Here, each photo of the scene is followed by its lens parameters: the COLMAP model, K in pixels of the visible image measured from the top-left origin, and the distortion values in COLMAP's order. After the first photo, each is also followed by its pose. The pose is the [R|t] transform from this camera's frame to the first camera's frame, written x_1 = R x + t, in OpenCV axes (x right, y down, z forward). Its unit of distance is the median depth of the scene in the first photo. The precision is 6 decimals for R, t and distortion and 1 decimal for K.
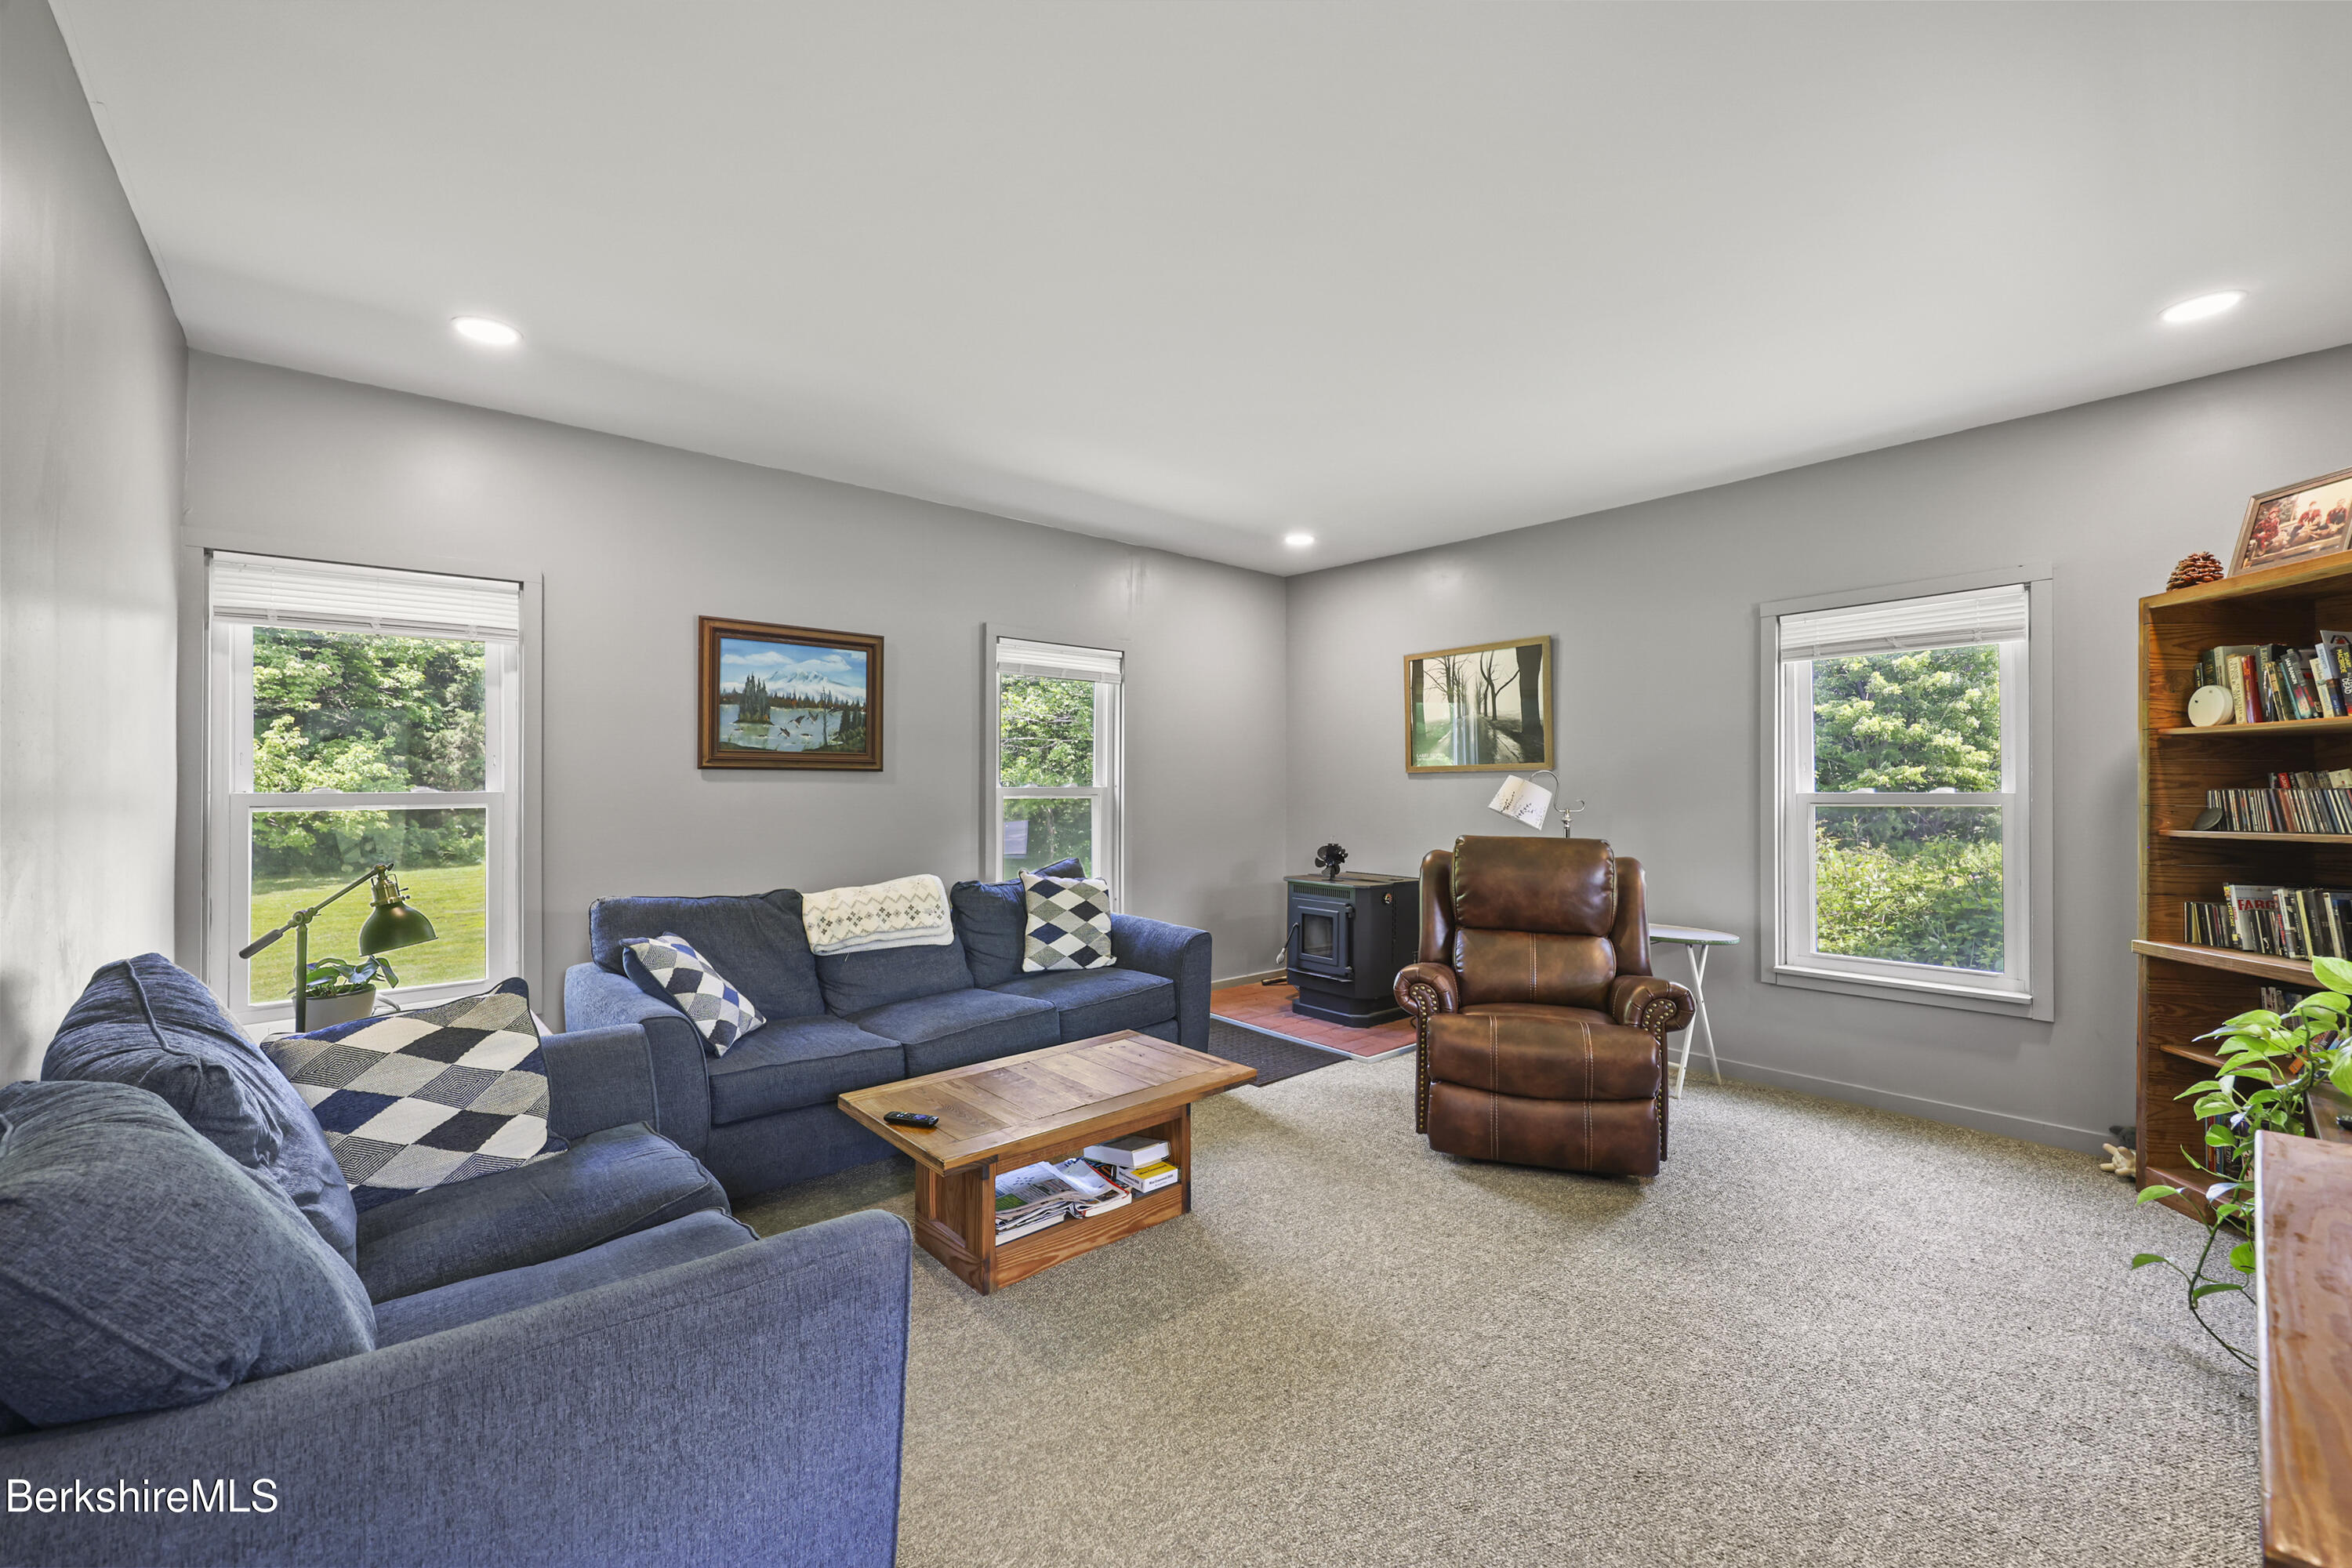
lens RADIAL K [[946.5, 0, 1179.2], [0, 946.5, 798.9], [0, 0, 1]] dist [0.001851, 0.000503]
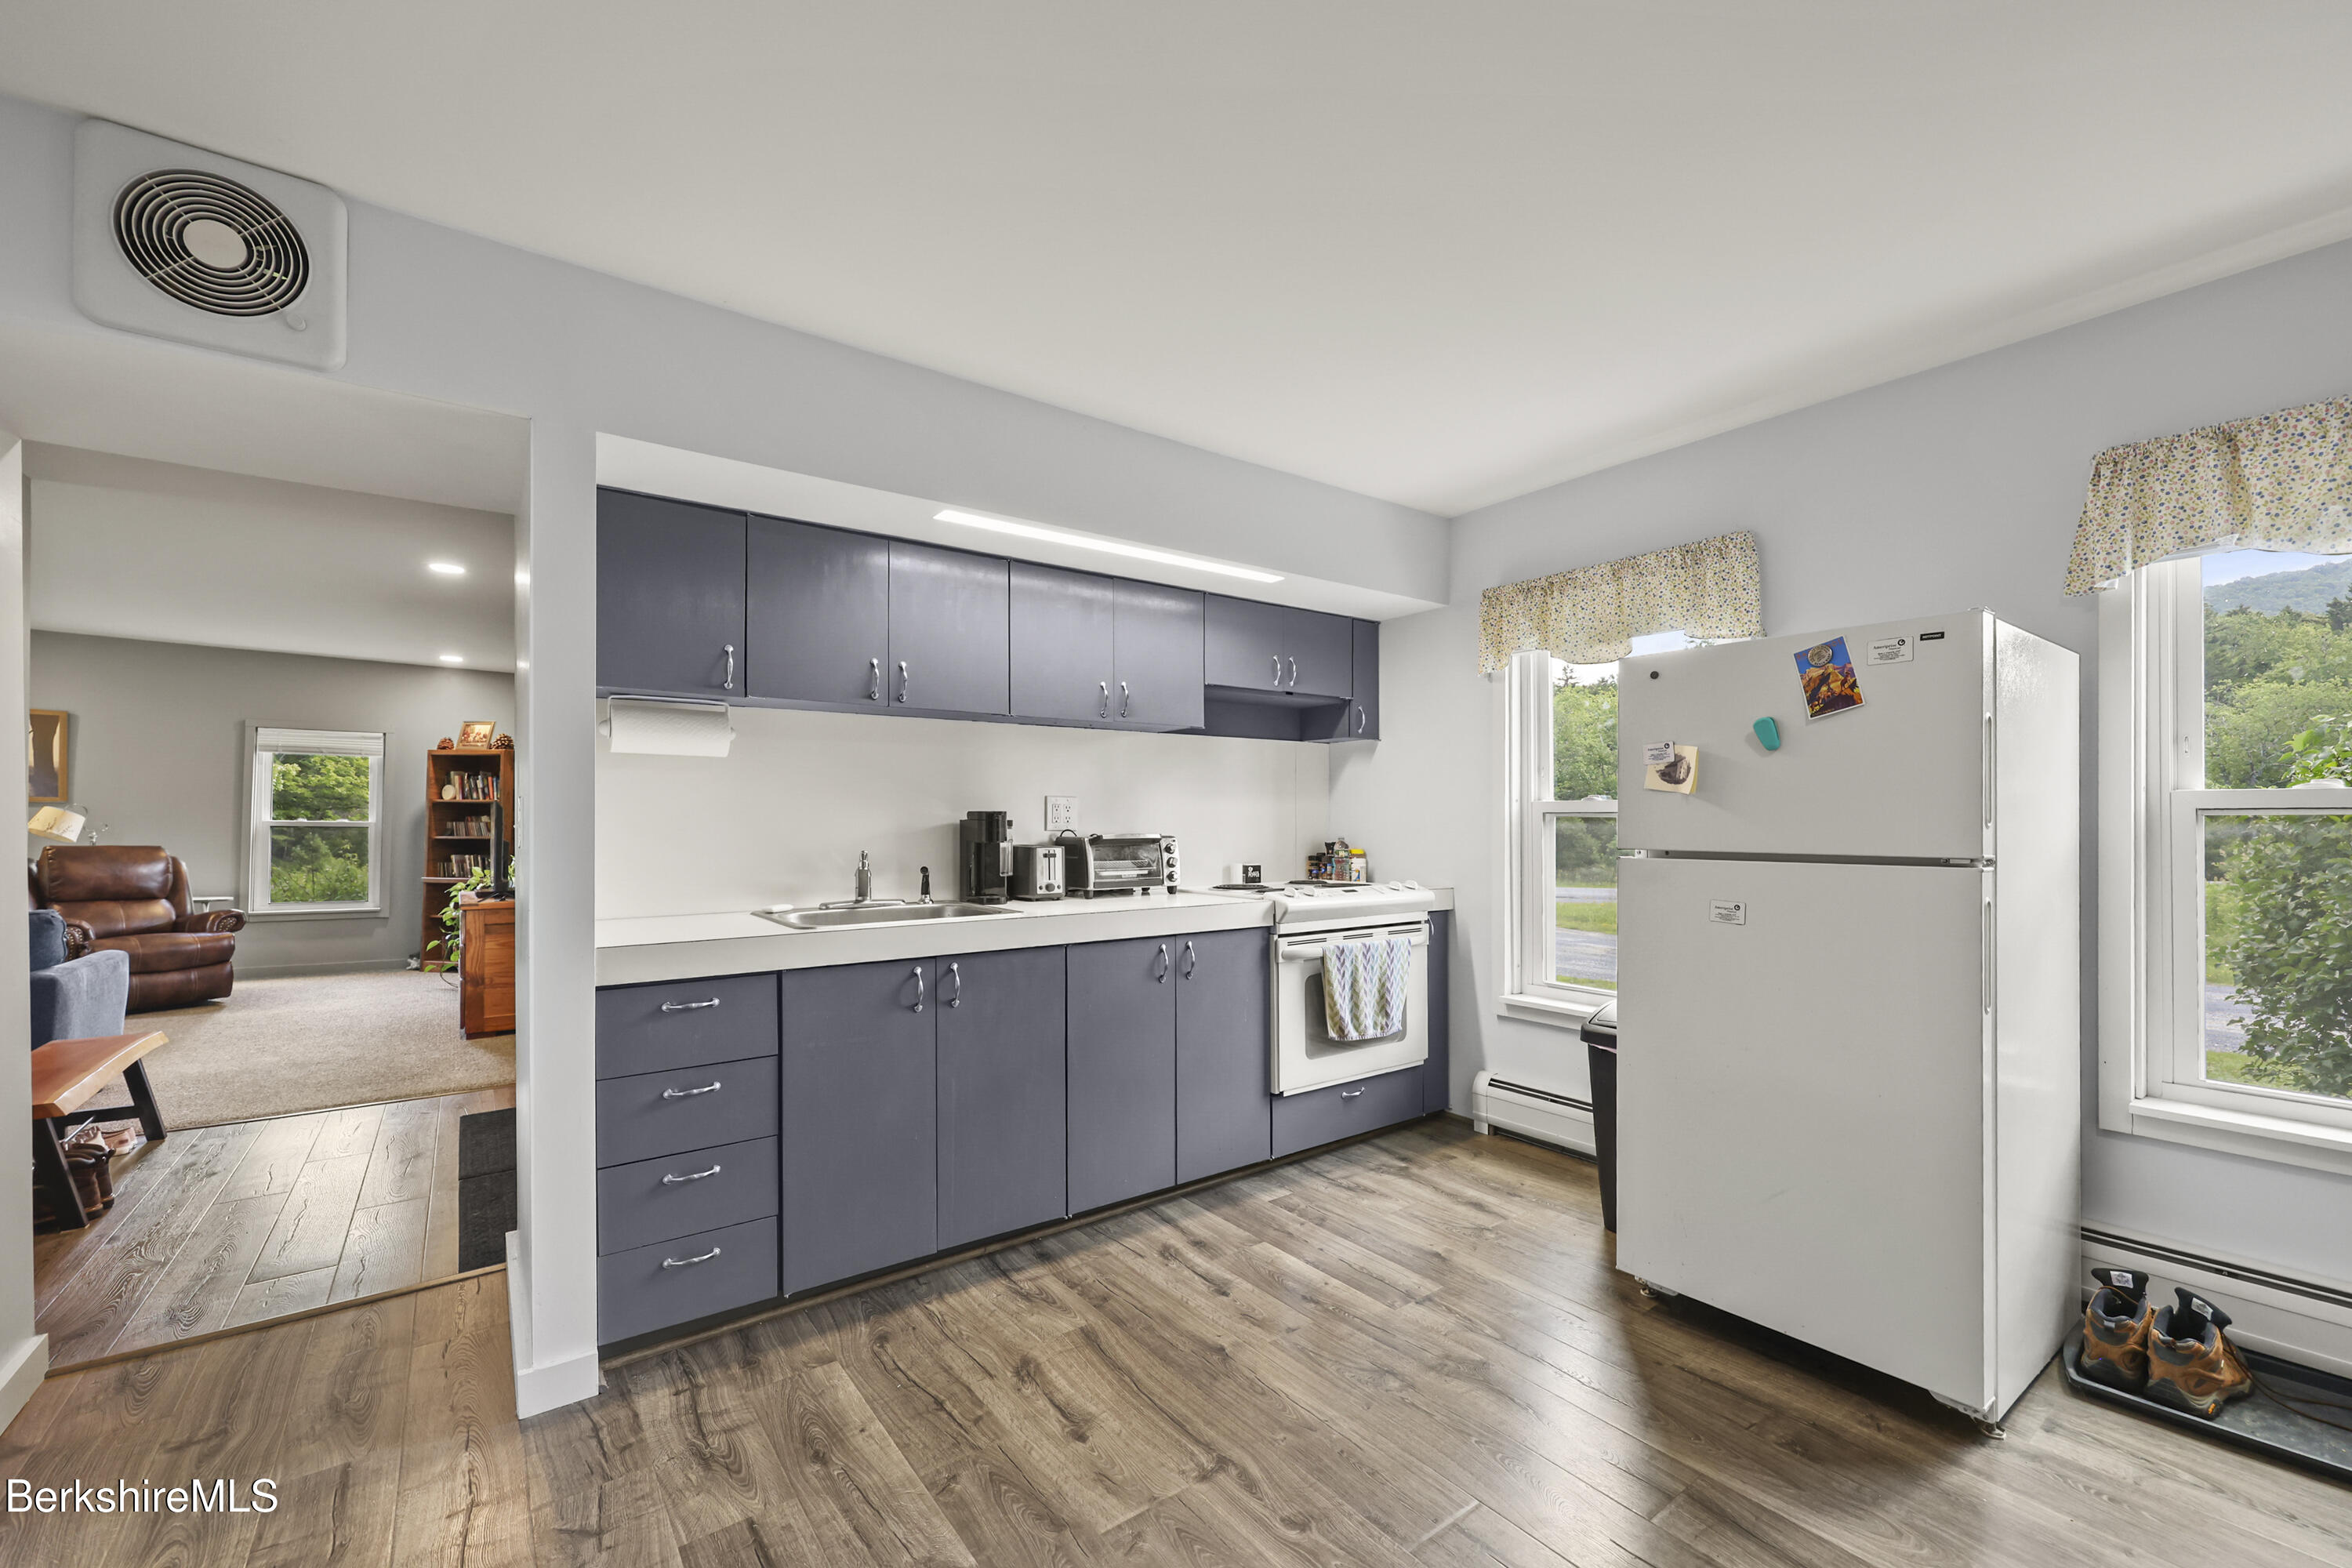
lens RADIAL K [[946.5, 0, 1179.2], [0, 946.5, 798.9], [0, 0, 1]] dist [0.001851, 0.000503]
pose [[0.077550, 0.028496, 0.996581, -1.496816], [-0.009254, 0.999569, -0.027861, -0.019257], [-0.996946, -0.007062, 0.077780, -1.334082]]
